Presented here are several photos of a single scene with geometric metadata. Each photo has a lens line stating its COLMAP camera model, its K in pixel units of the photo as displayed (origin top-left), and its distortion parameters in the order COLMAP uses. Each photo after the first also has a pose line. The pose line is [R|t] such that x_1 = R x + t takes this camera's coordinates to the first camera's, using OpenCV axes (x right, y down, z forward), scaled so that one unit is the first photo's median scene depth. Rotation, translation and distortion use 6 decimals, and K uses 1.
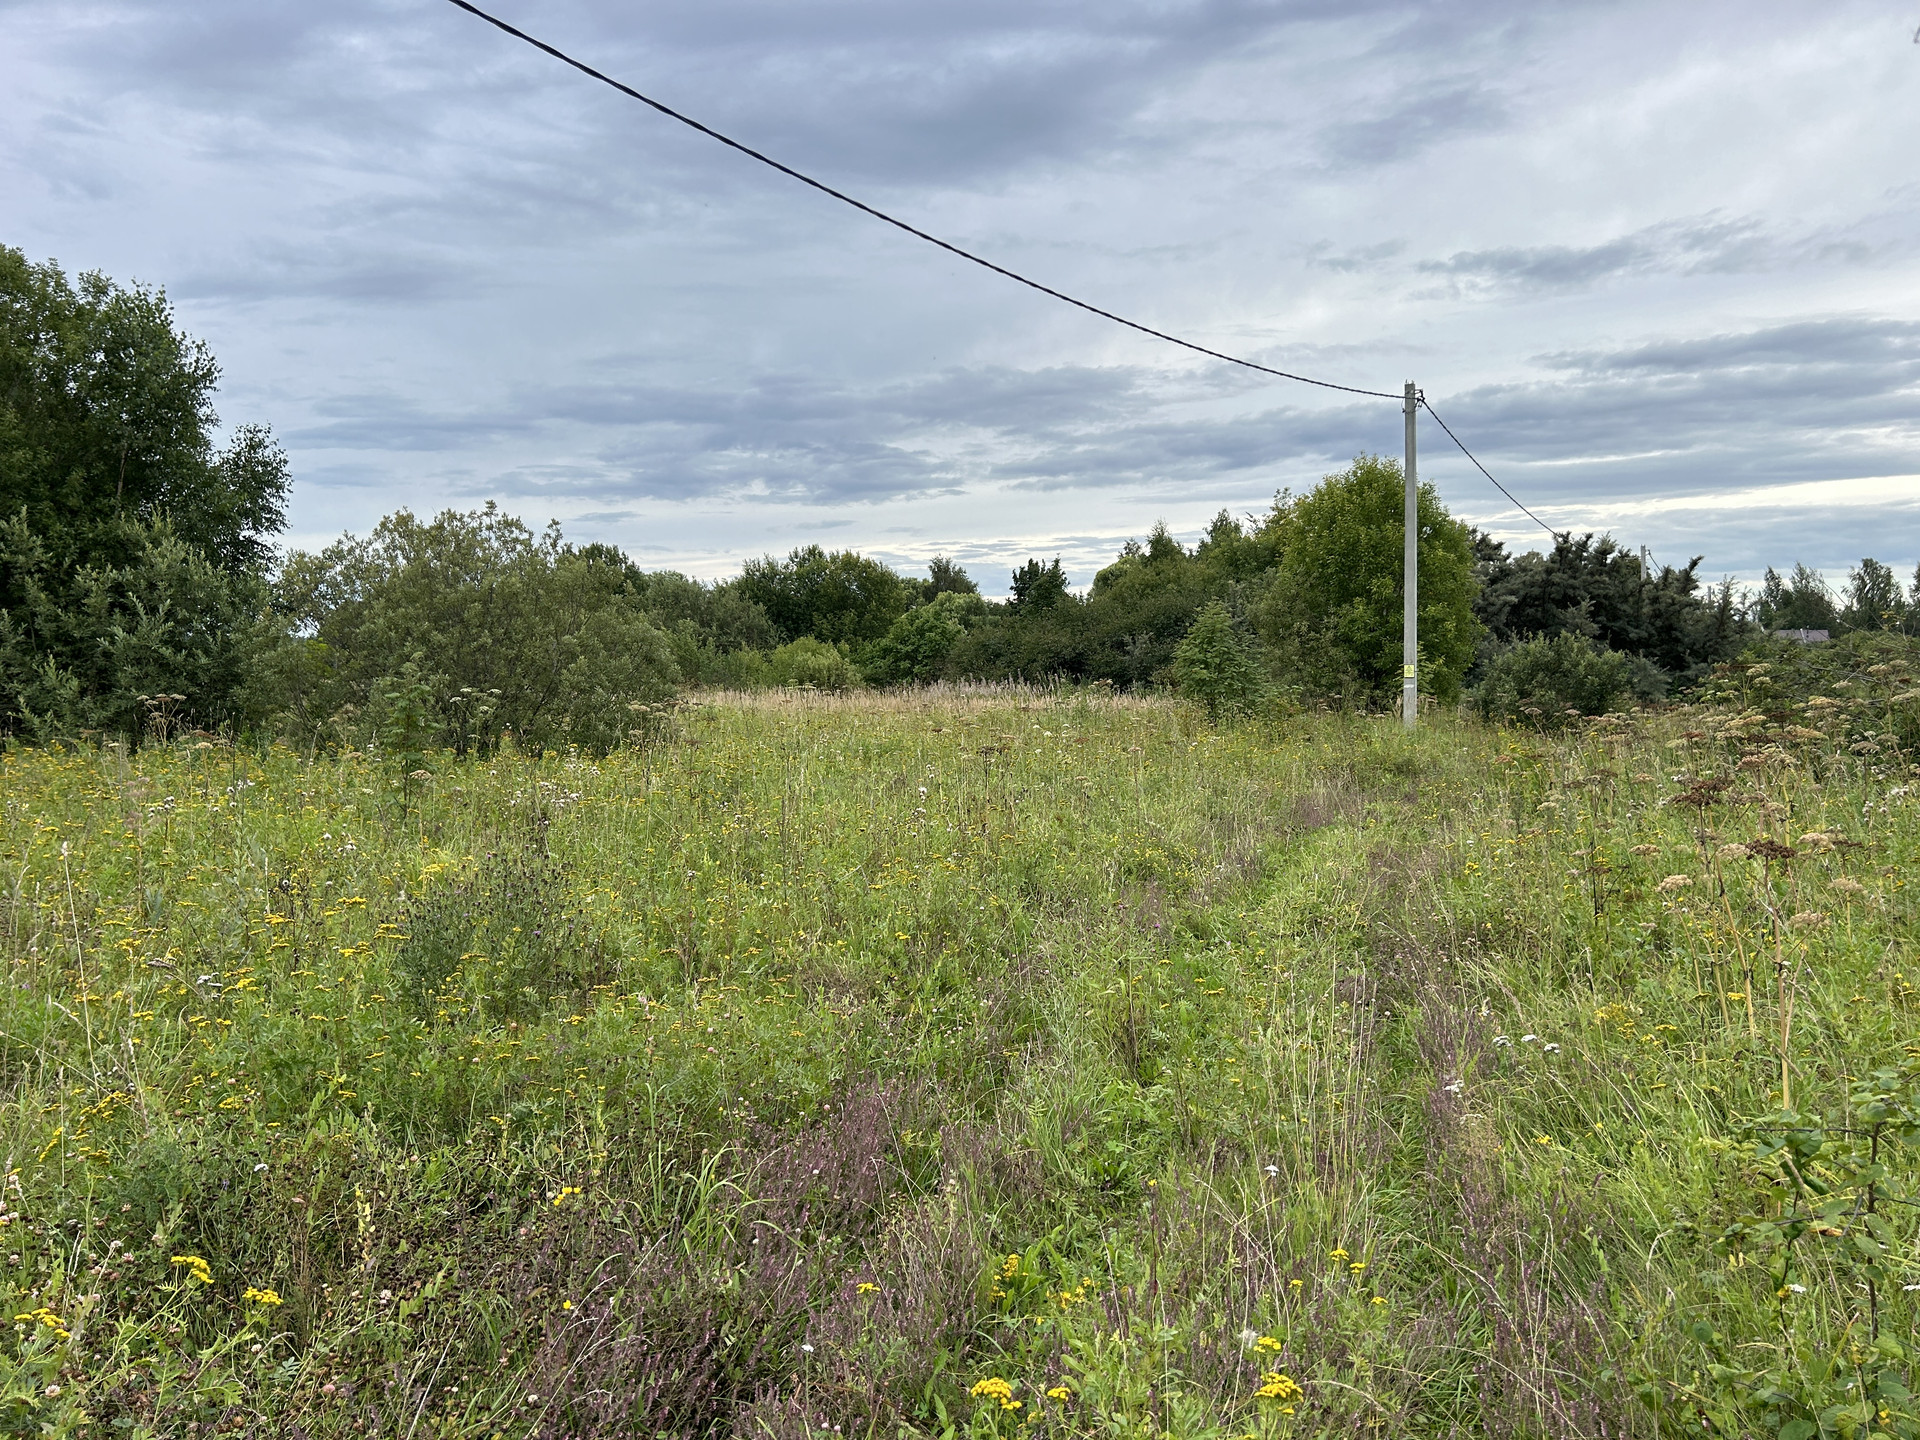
lens RADIAL K [[1475.3, 0, 945.6], [0, 1475.3, 731.2], [0, 0, 1]] dist [0.064827, -0.068142]
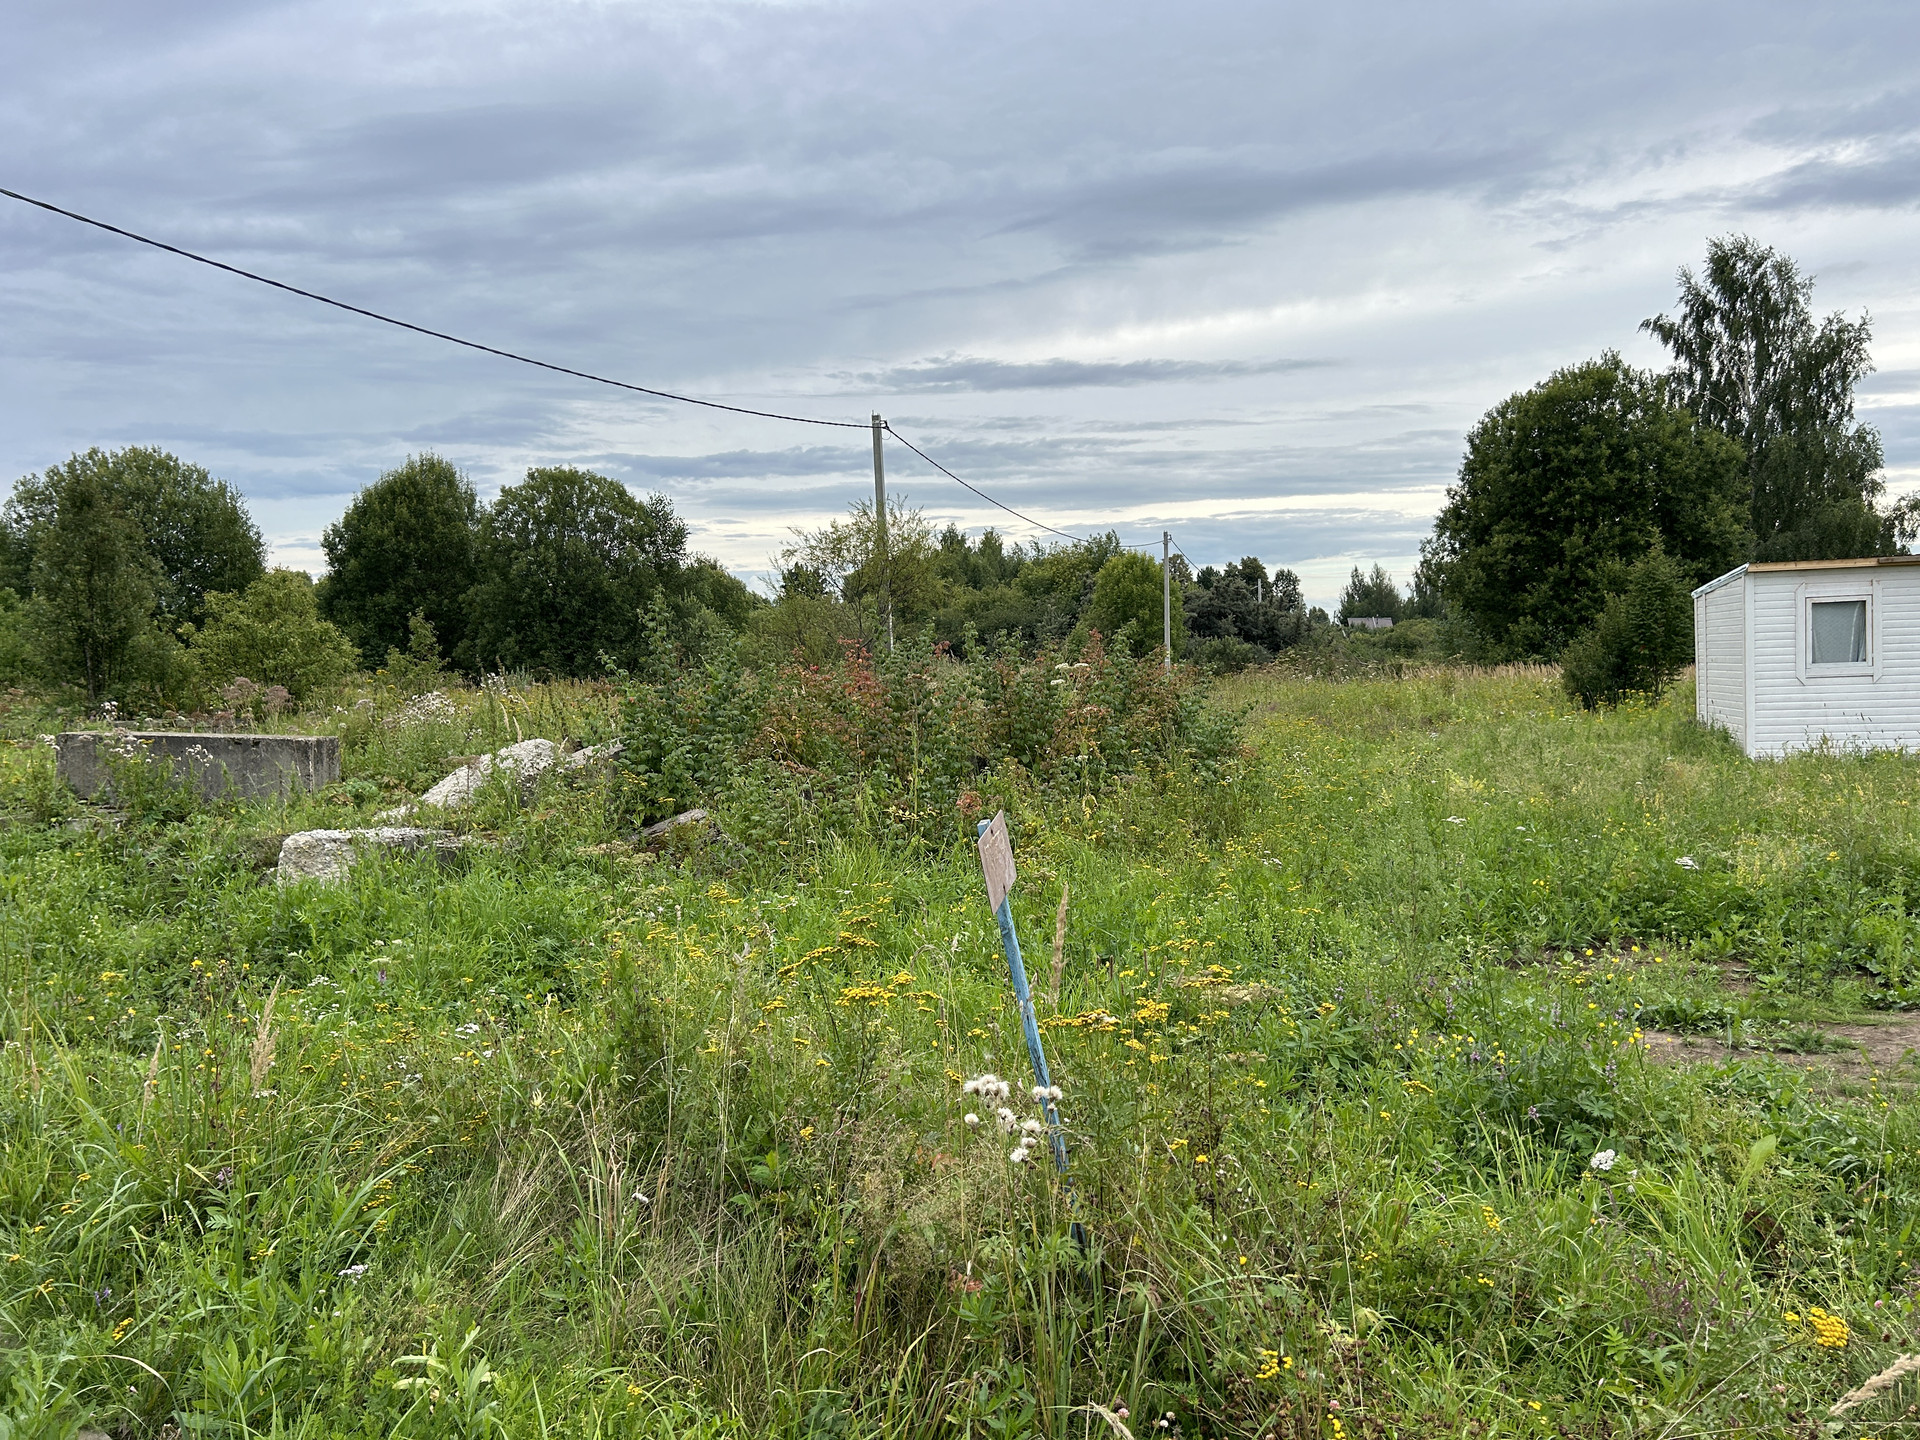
lens RADIAL K [[1474.6, 0, 993.6], [0, 1474.6, 725.6], [0, 0, 1]] dist [0.056005, -0.065149]
pose [[0.967814, -0.023147, 0.250601, -0.221880], [0.021177, 0.999720, 0.010557, 0.017346], [-0.250775, -0.004911, 0.968033, -0.489445]]
